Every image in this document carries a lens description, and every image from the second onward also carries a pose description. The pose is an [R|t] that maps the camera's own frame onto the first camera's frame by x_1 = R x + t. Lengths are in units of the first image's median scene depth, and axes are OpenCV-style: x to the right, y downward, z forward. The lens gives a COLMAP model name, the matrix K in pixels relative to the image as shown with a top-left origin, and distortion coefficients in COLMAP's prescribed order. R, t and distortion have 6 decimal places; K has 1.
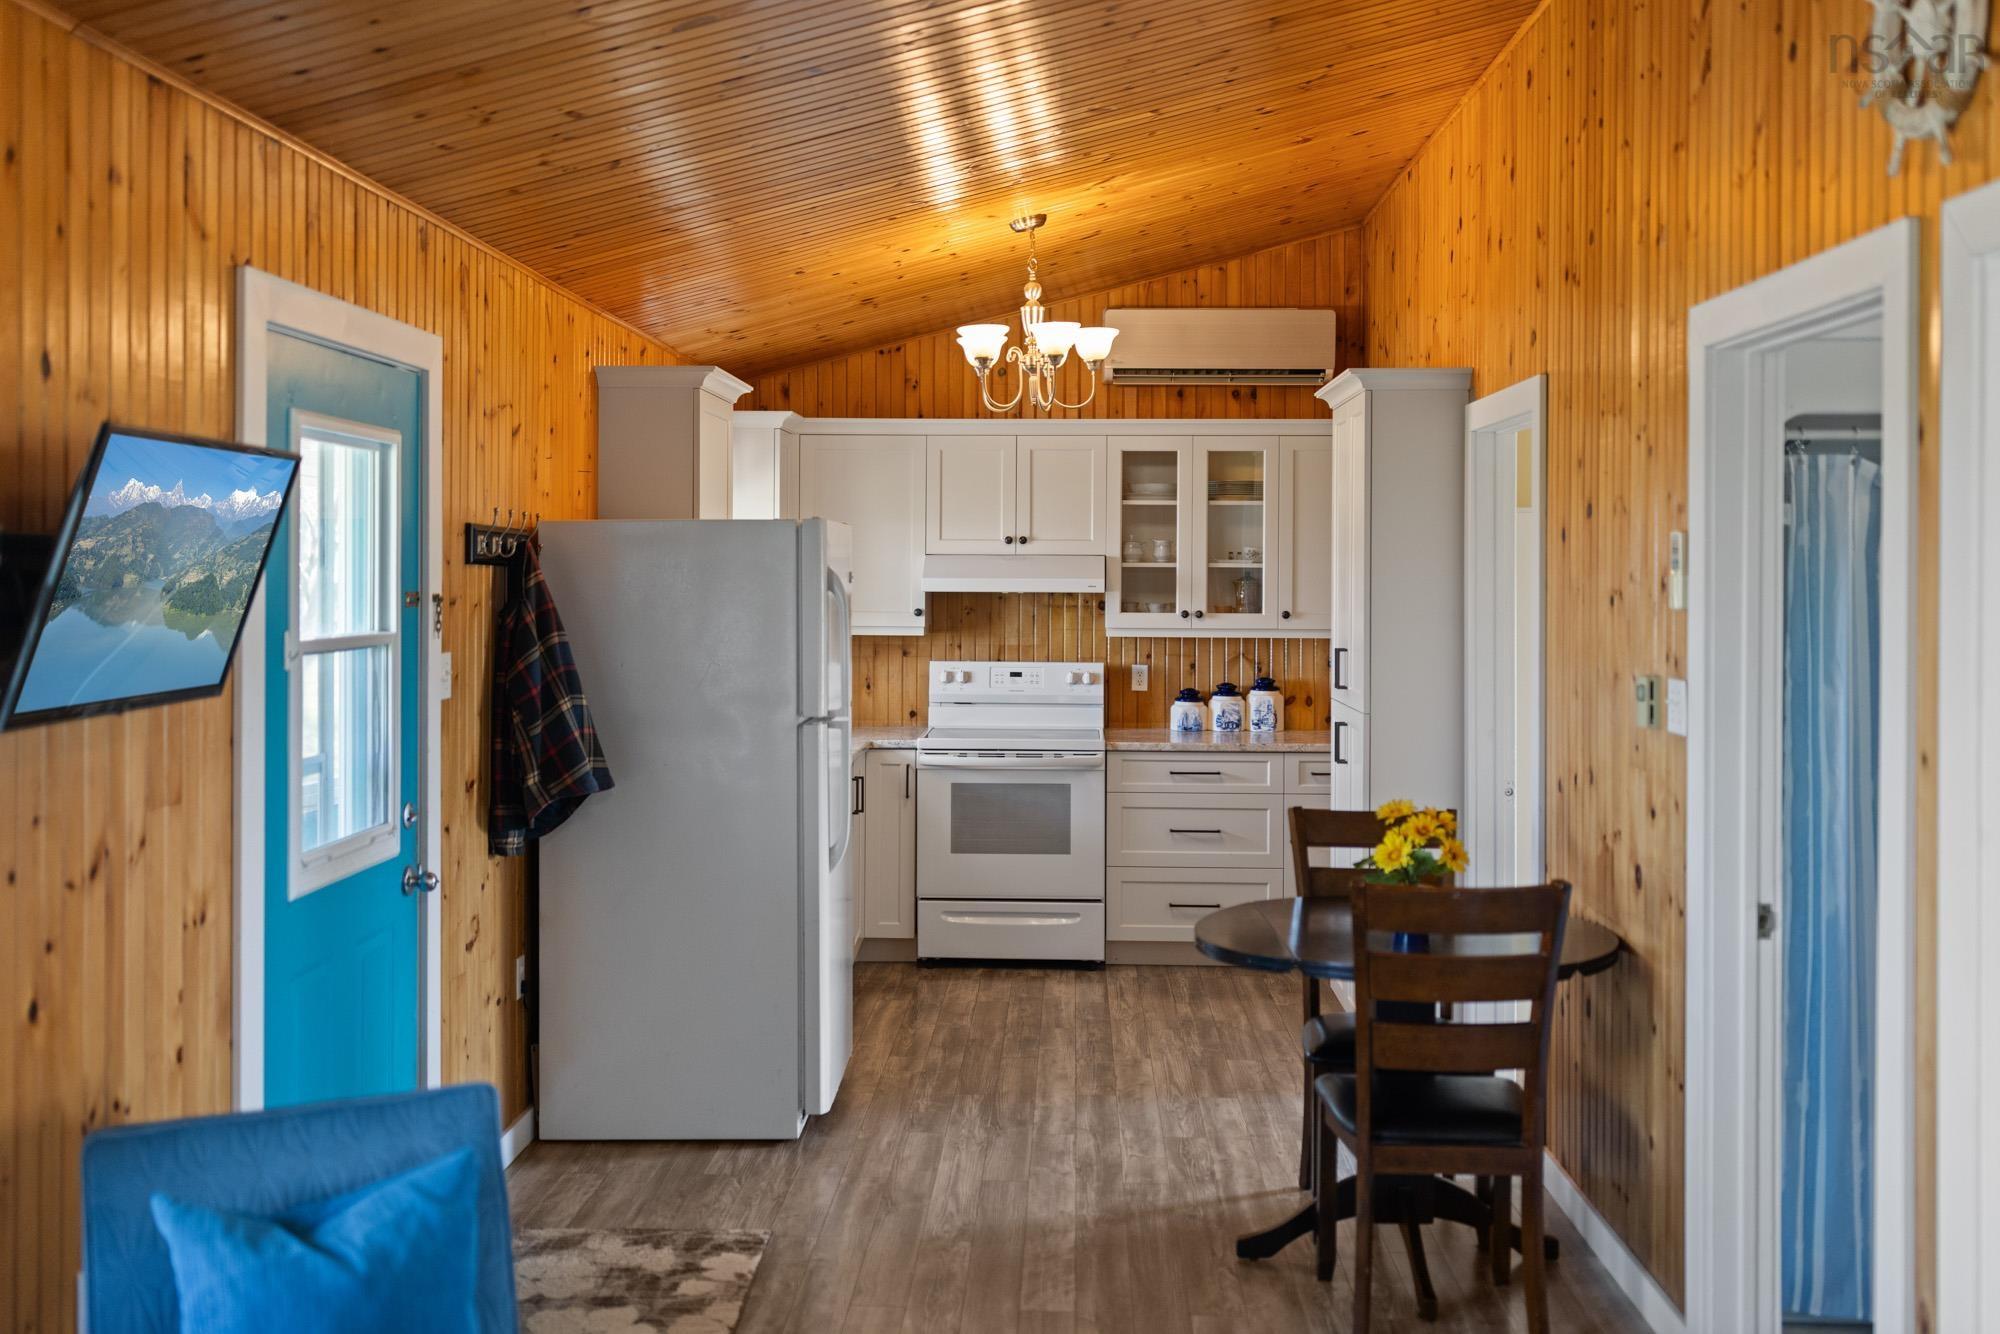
lens RADIAL K [[1932.4, 0, 992.9], [0, 1932.4, 564.0], [0, 0, 1]] dist [0.004801, -0.000462]
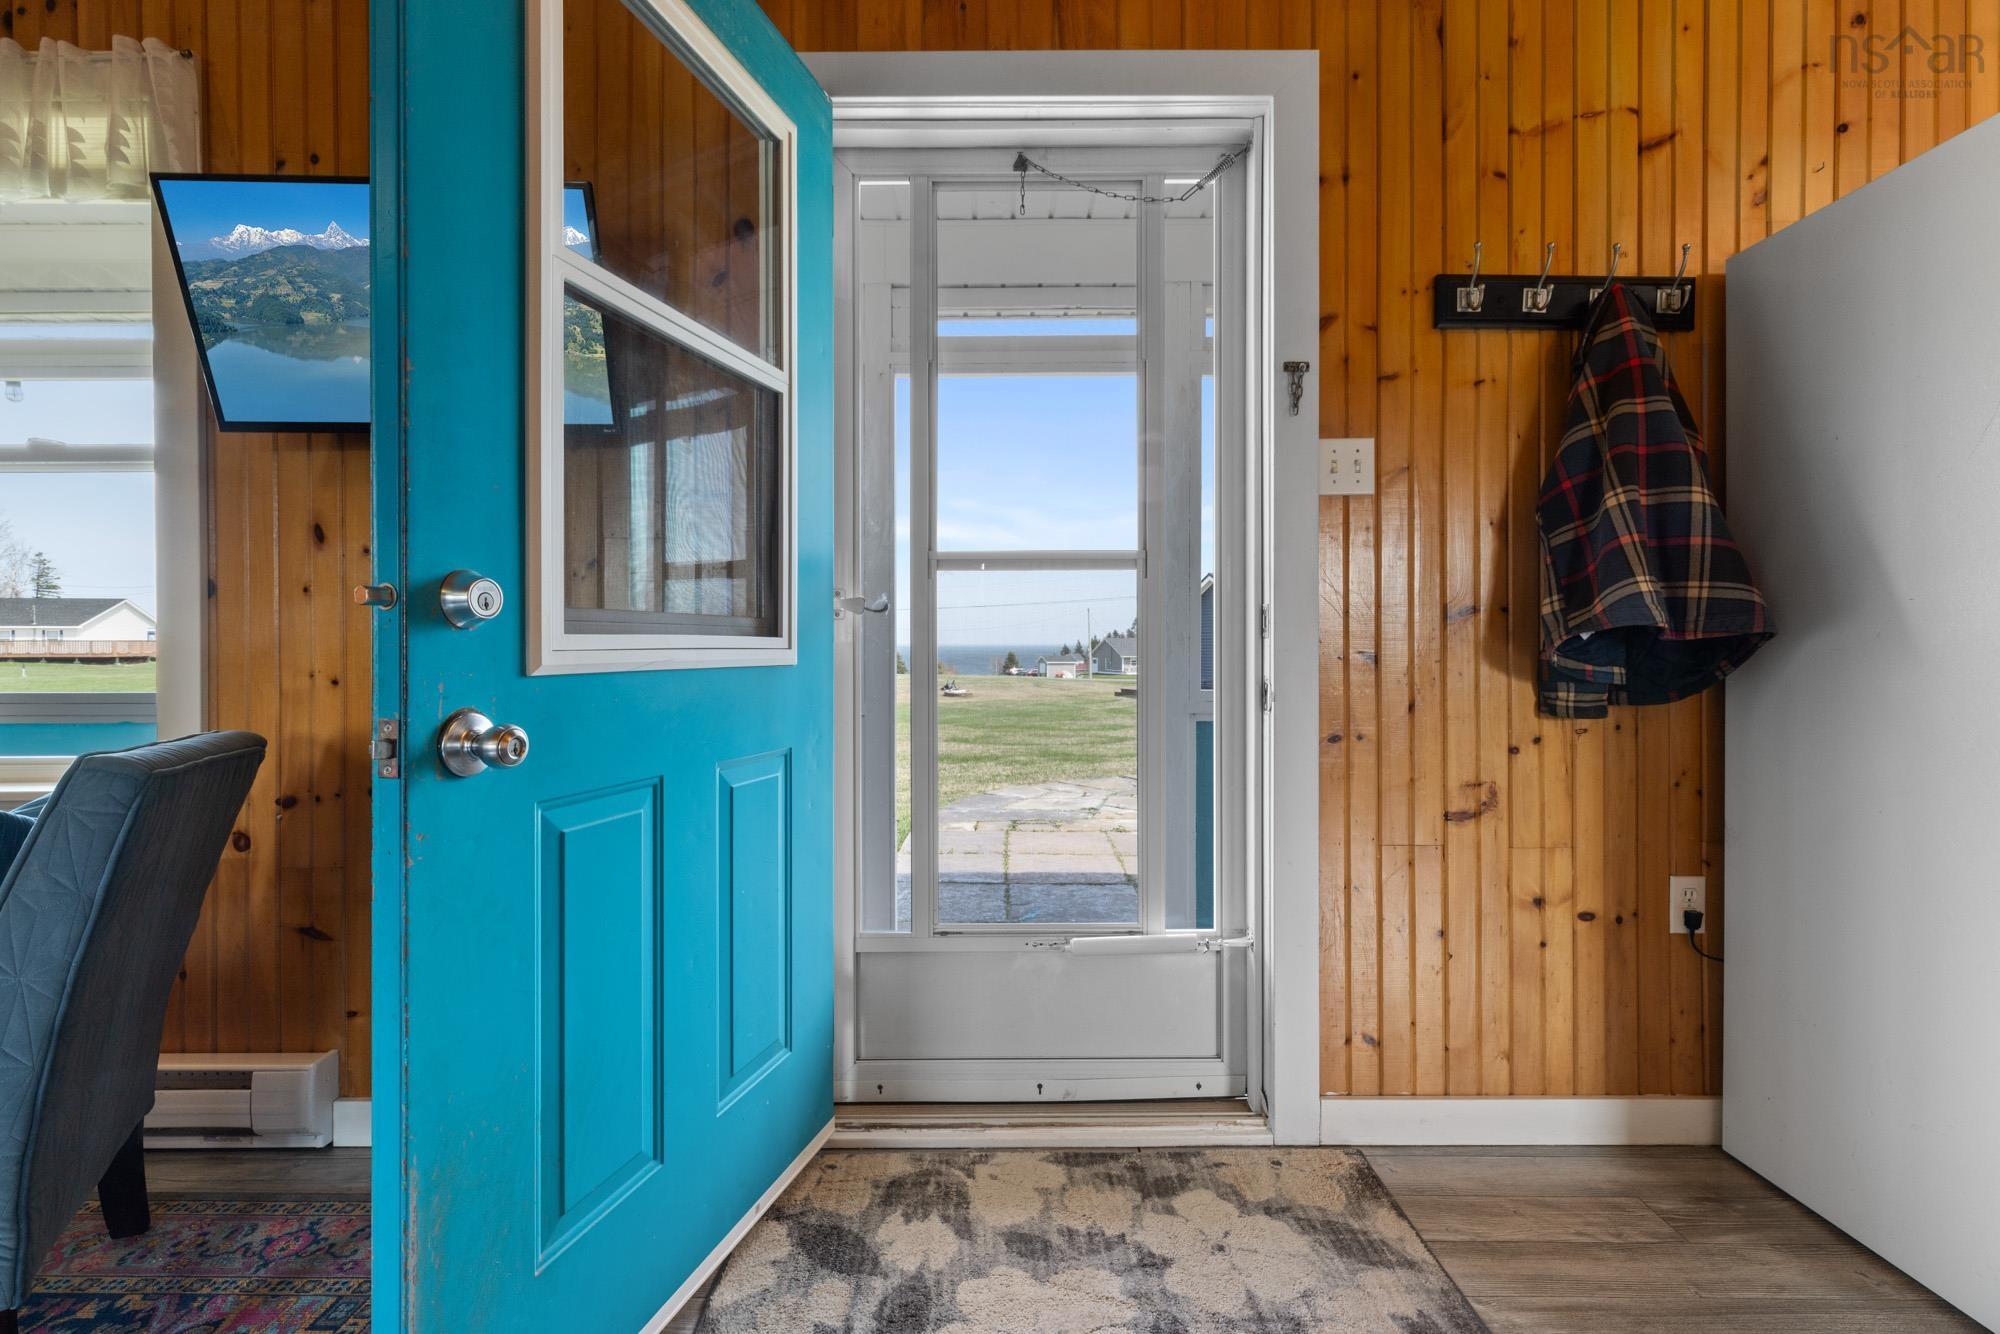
lens RADIAL K [[894.9, 0, 1004.6], [0, 894.9, 658.7], [0, 0, 1]] dist [0.000520, 0.000160]
pose [[0.015268, 0.007164, -0.999858, 0.057043], [0.001302, 0.999973, 0.007184, 0.081850], [0.999883, -0.001412, 0.015258, 0.508009]]
